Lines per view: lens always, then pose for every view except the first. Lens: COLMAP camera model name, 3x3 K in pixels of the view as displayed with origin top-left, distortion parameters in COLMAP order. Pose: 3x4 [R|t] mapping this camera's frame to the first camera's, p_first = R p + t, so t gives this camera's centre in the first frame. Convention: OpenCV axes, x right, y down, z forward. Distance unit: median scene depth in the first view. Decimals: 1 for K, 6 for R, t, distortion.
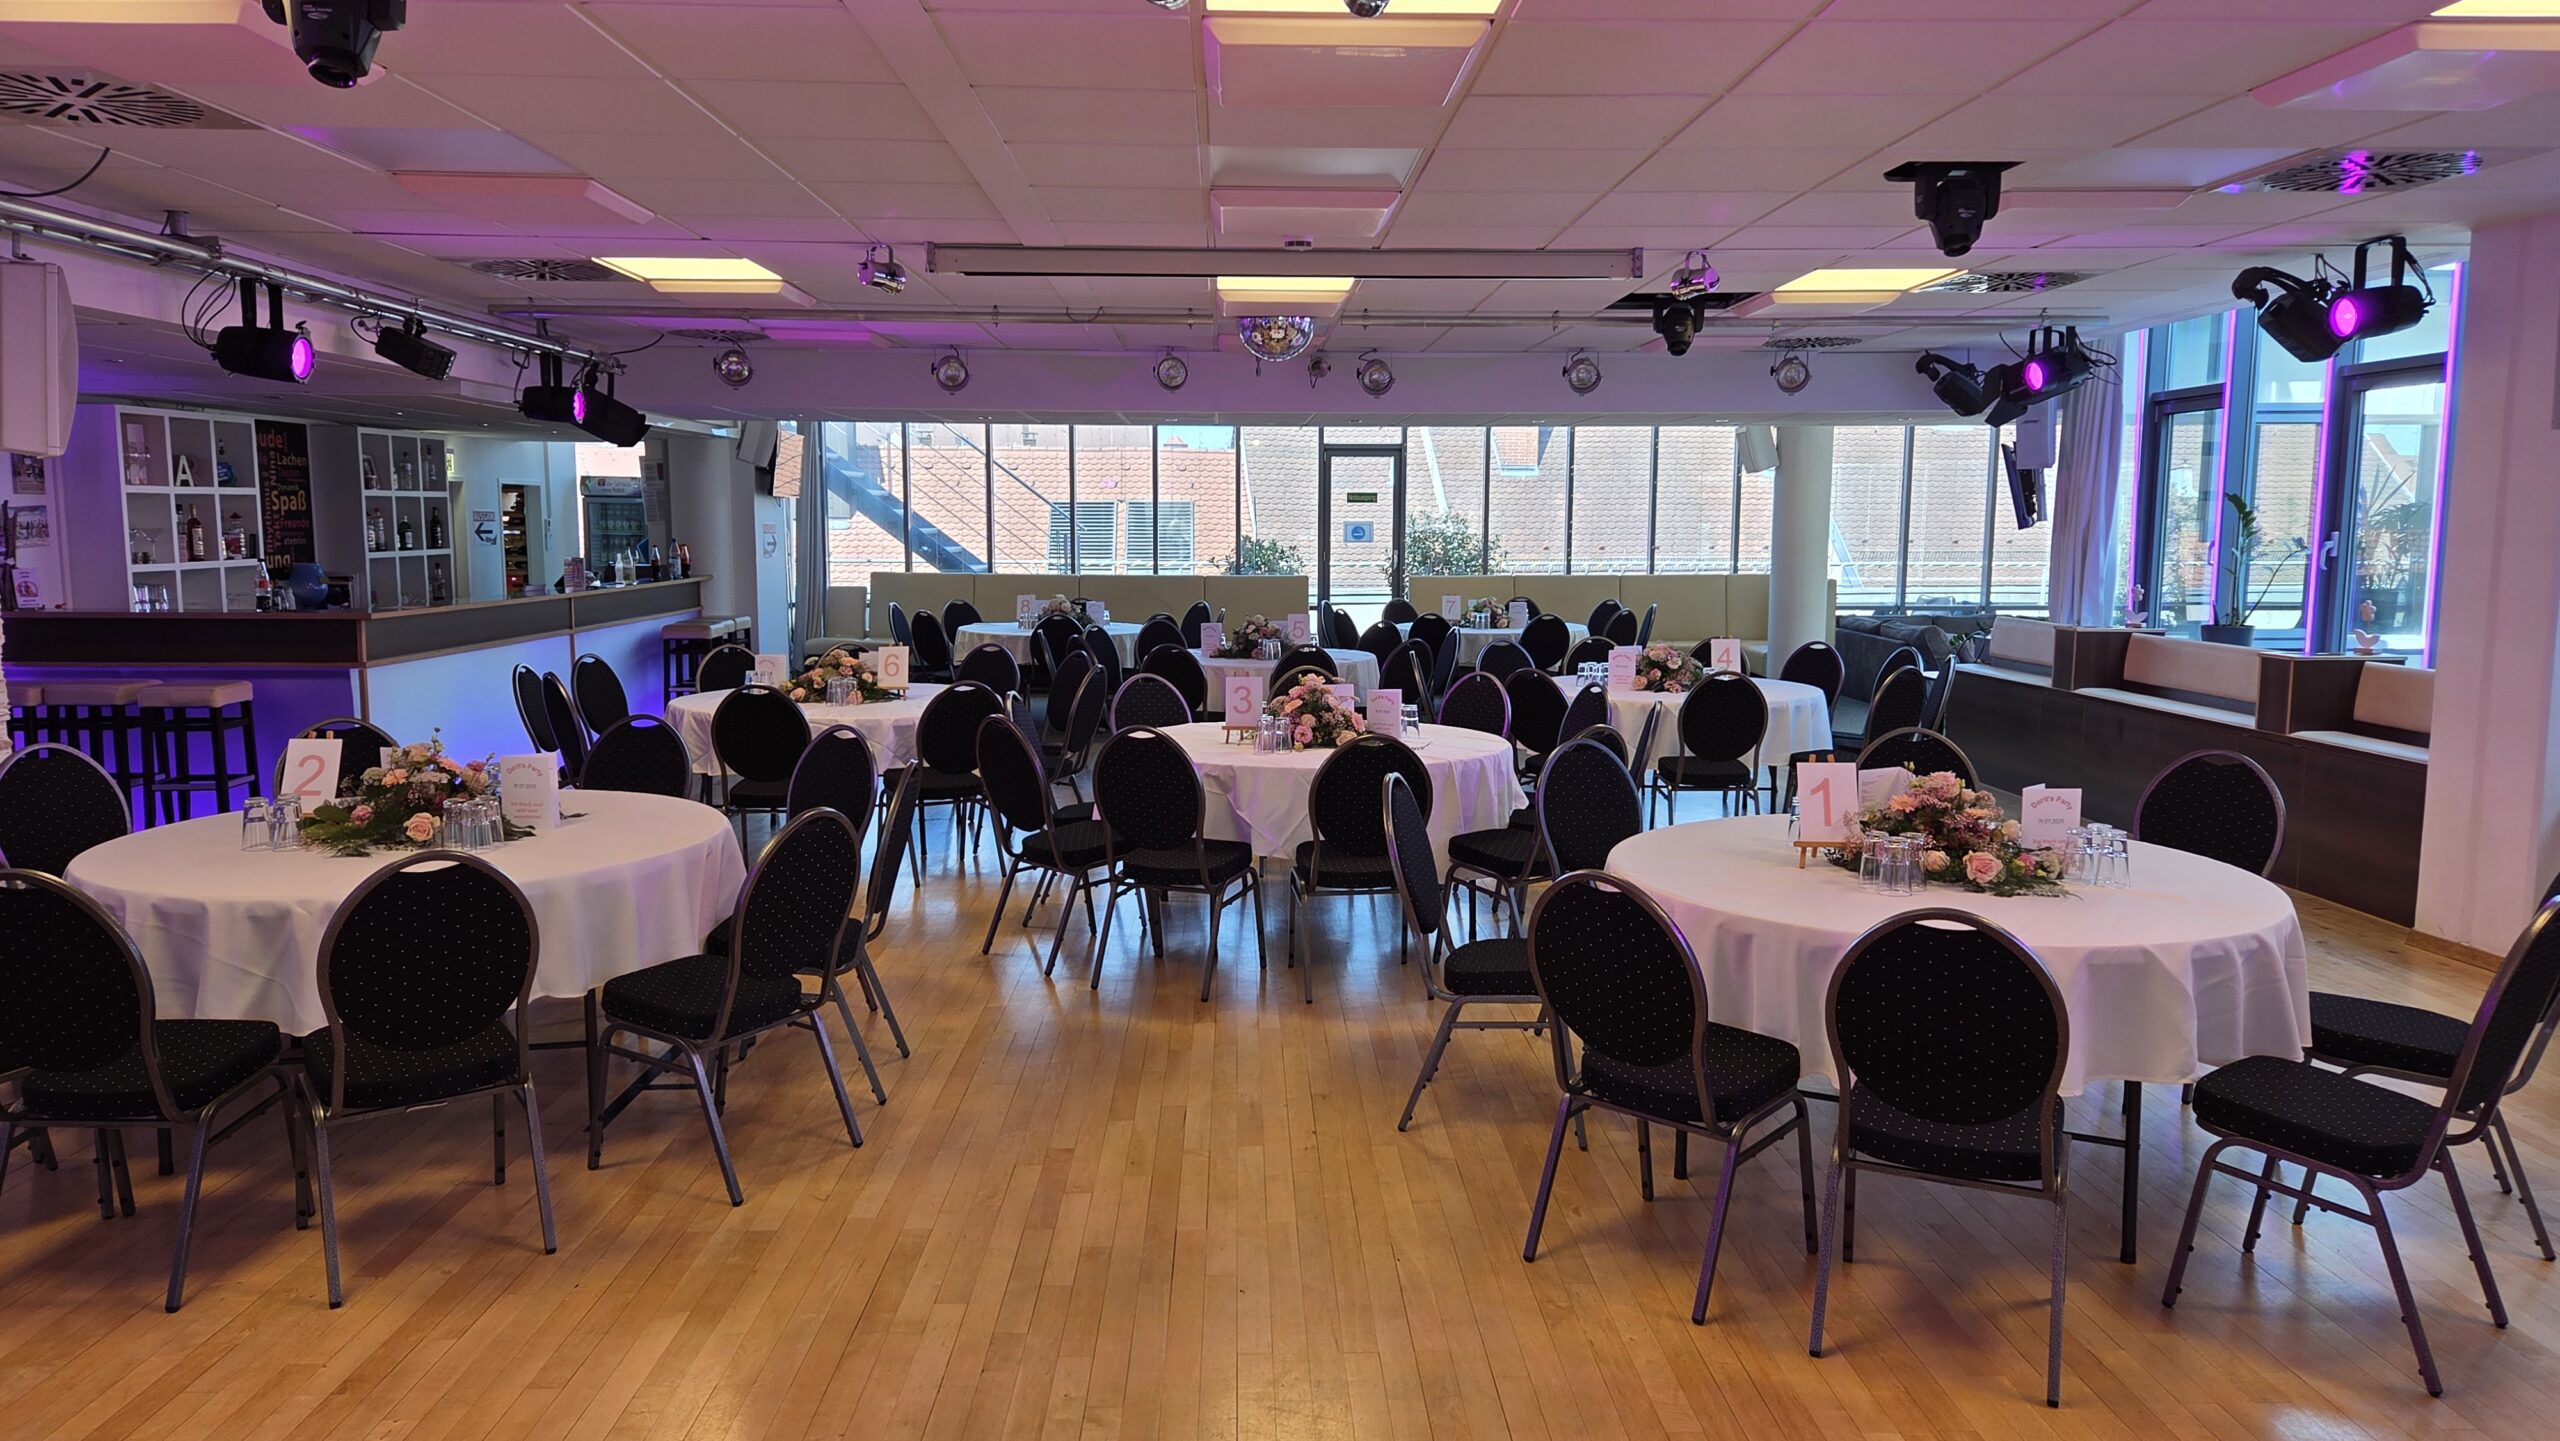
lens RADIAL K [[1729.5, 0, 1273.6], [0, 1729.5, 726.0], [0, 0, 1]] dist [0.054098, -0.021177]
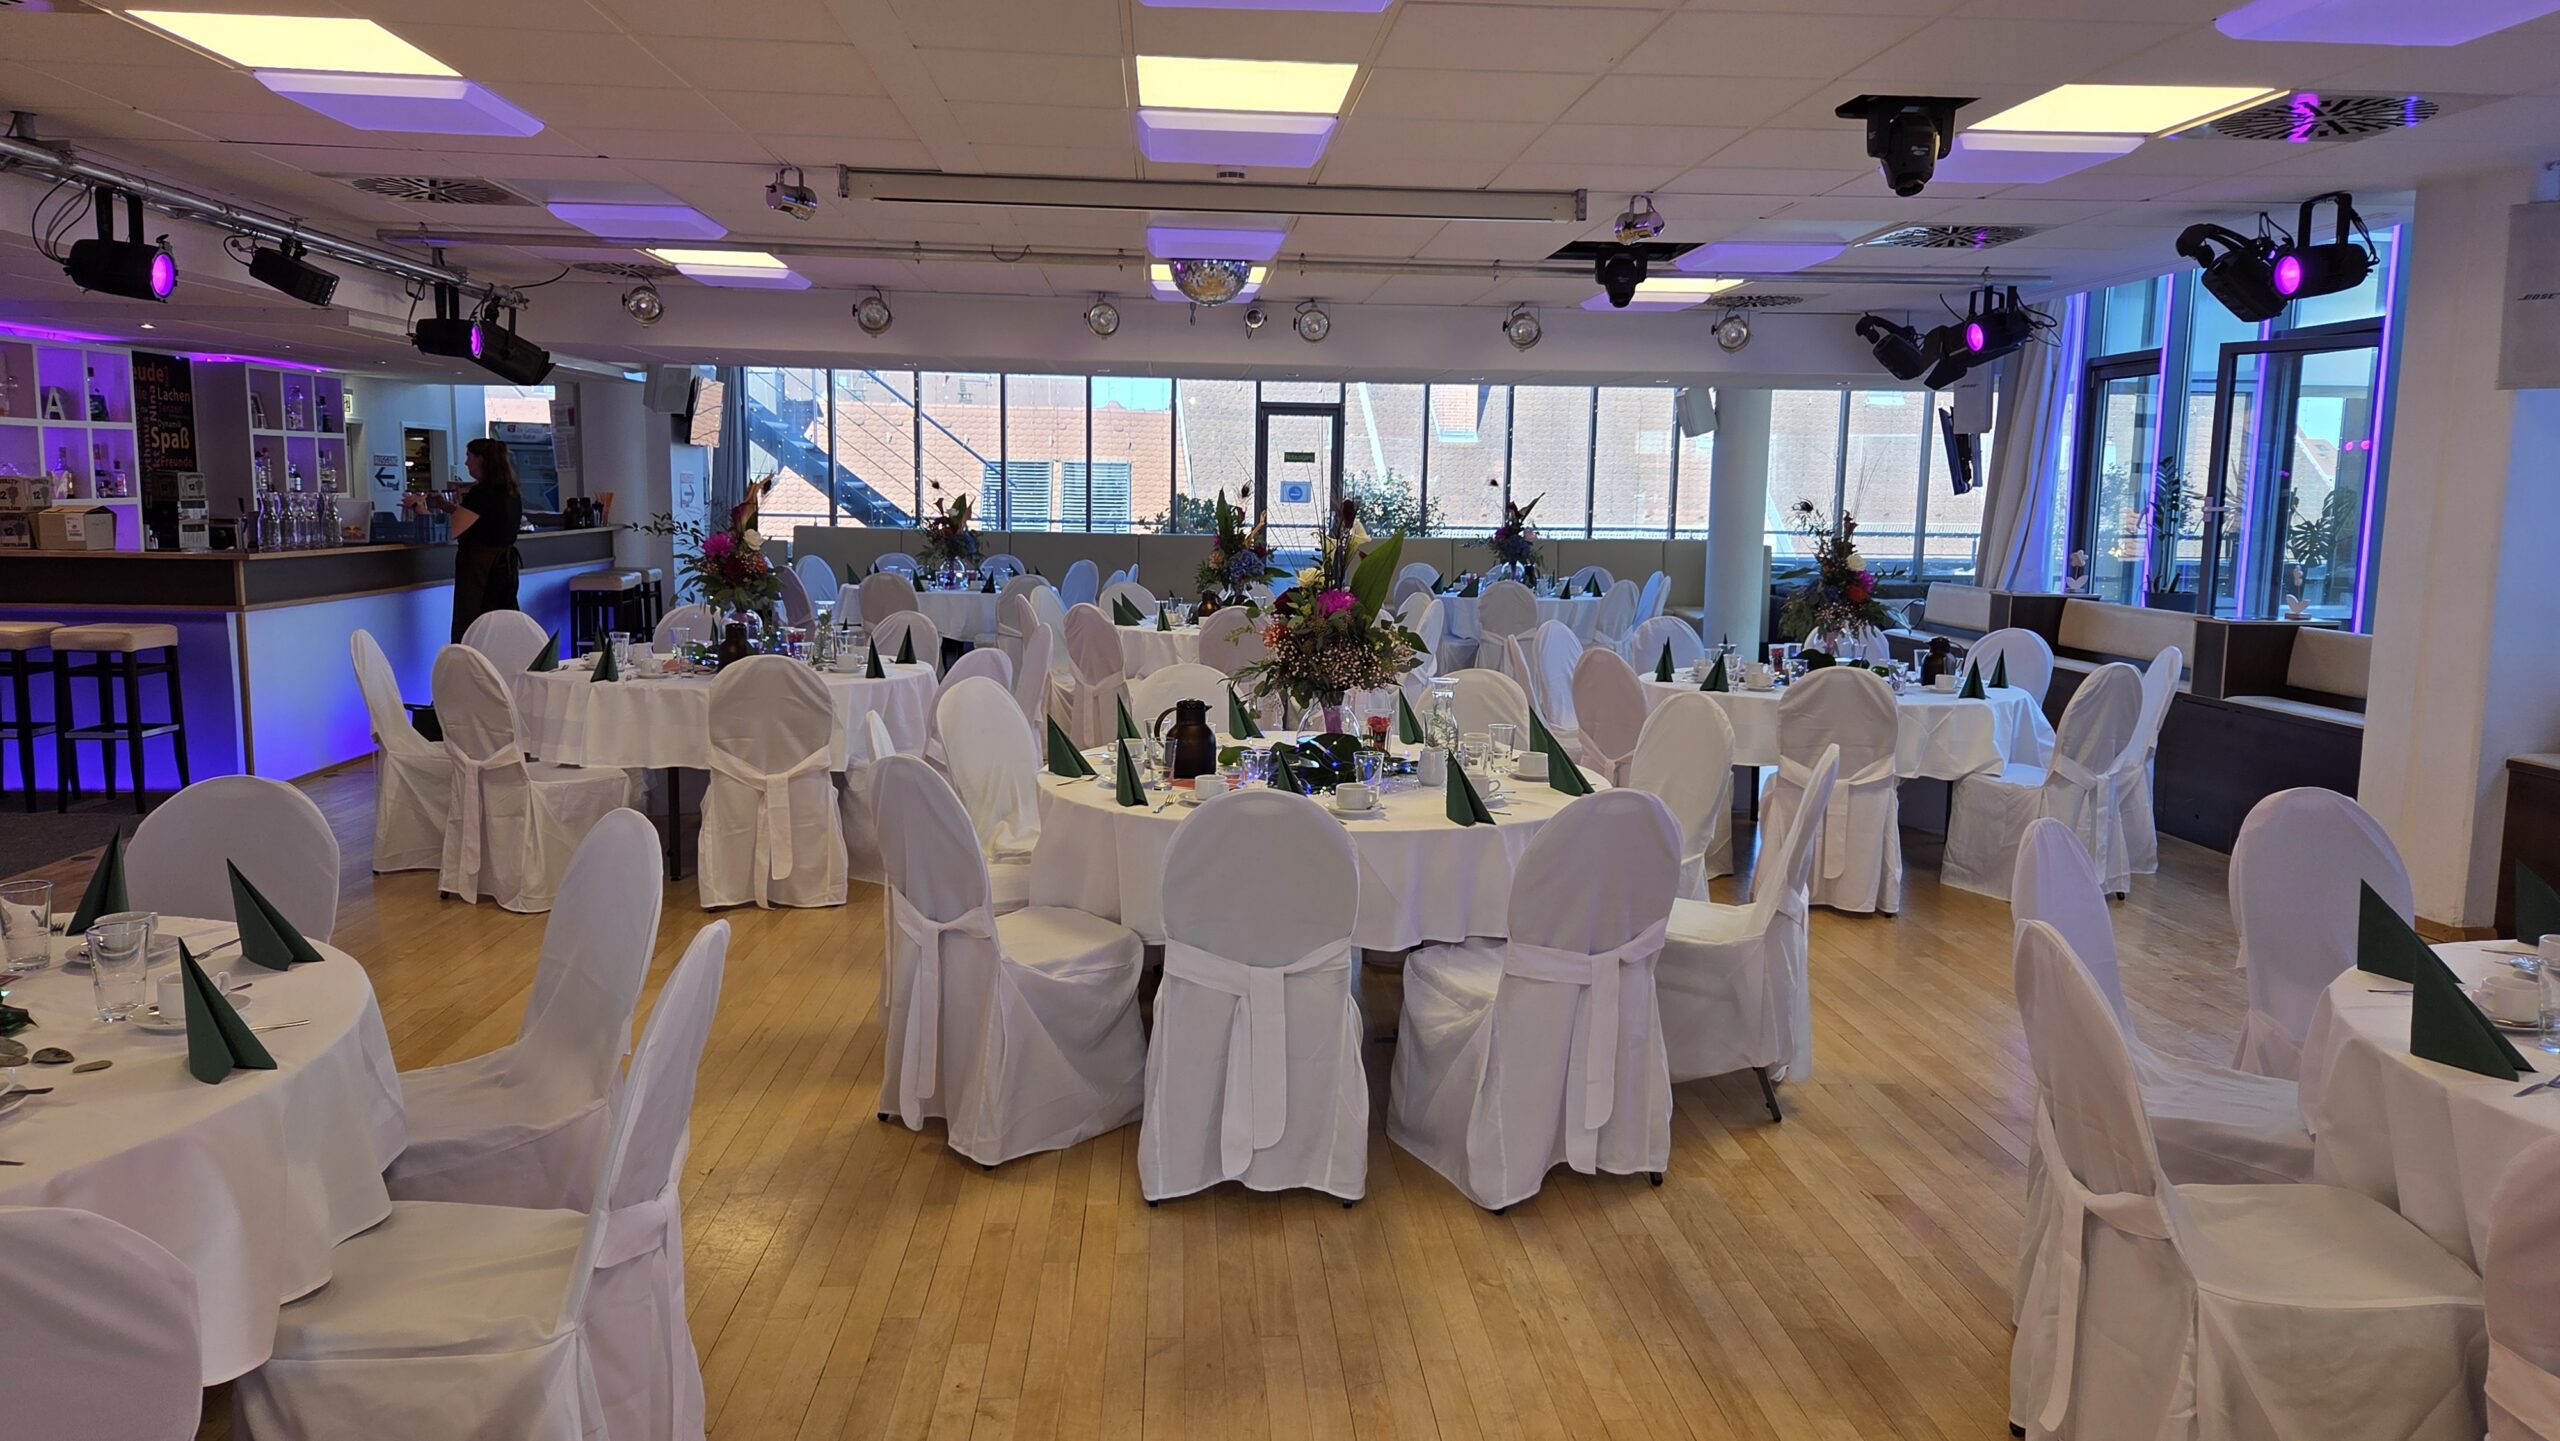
lens RADIAL K [[1729.5, 0, 1285.8], [0, 1729.5, 706.3], [0, 0, 1]] dist [0.054098, -0.021177]
pose [[0.999028, 0.009286, 0.043095, 0.003657], [-0.009604, 0.999928, 0.007171, 0.005314], [-0.043025, -0.007578, 0.999045, 0.024043]]
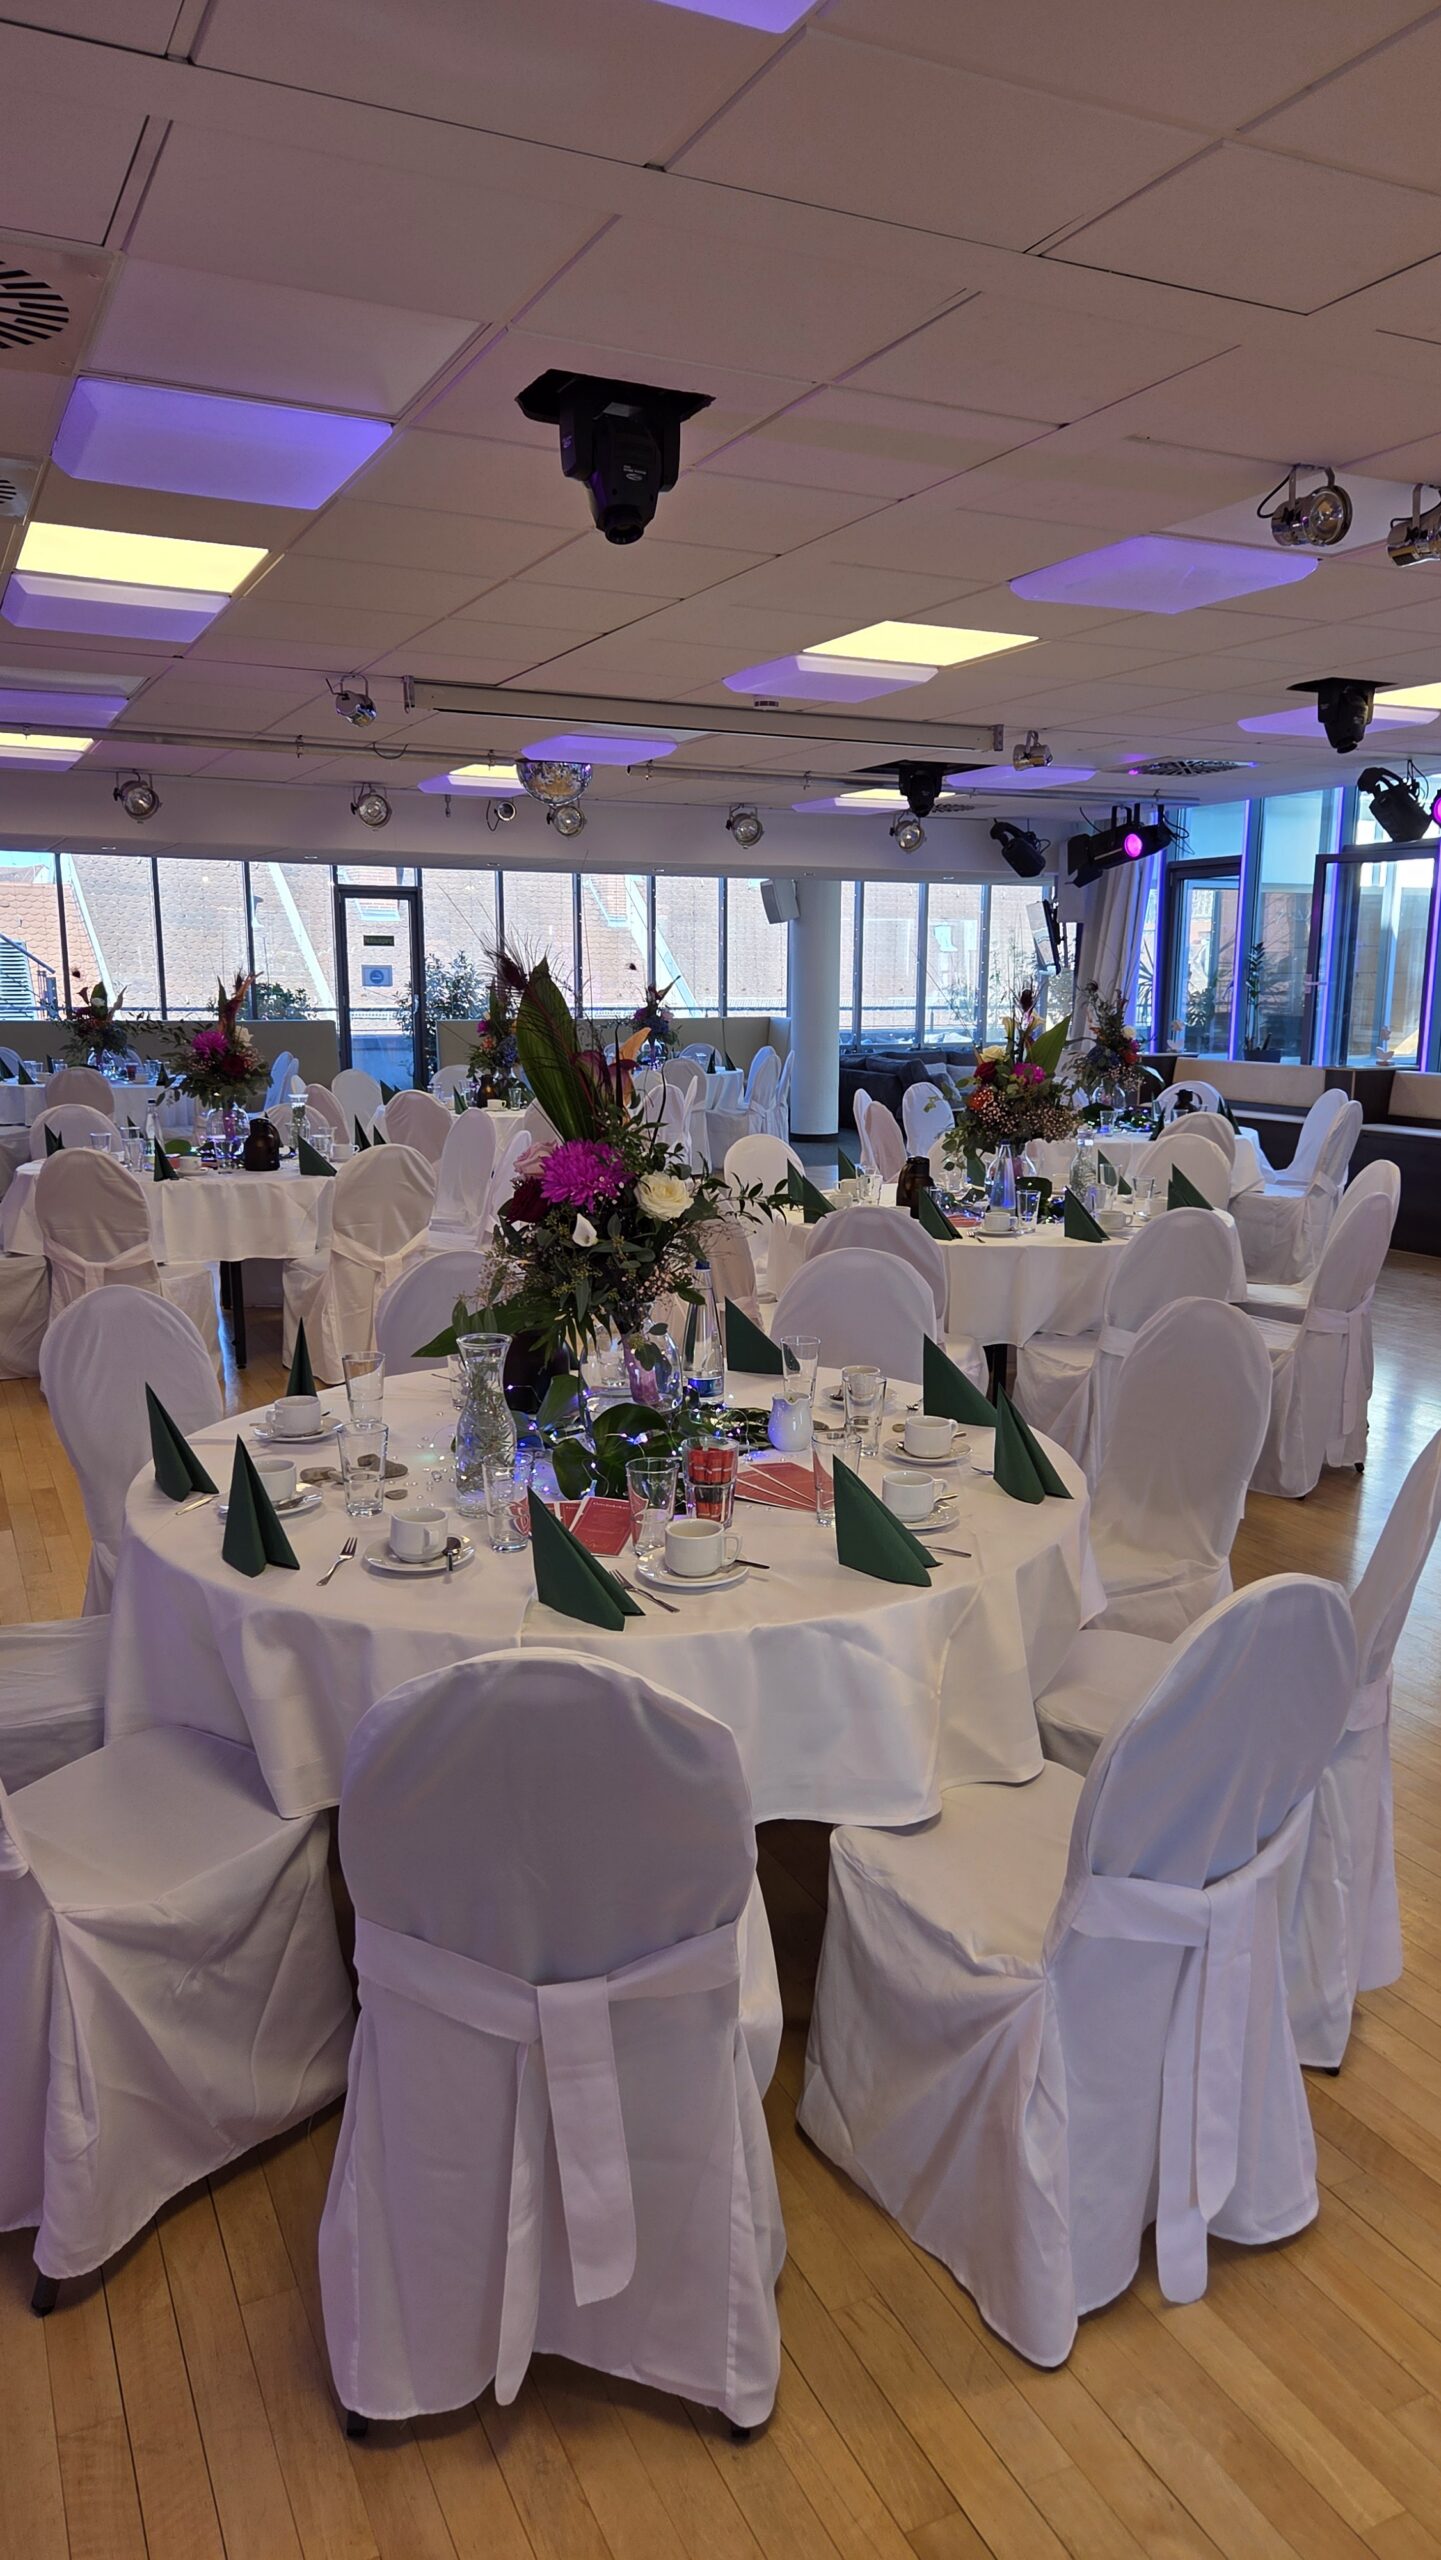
lens RADIAL K [[1729.5, 0, 743.0], [0, 1729.5, 1305.6], [0, 0, 1]] dist [0.054098, -0.021177]
pose [[0.909558, -0.077040, 0.408374, -0.304410], [0.046782, 0.995402, 0.083587, 0.005709], [-0.412936, -0.056923, 0.908980, -0.011859]]
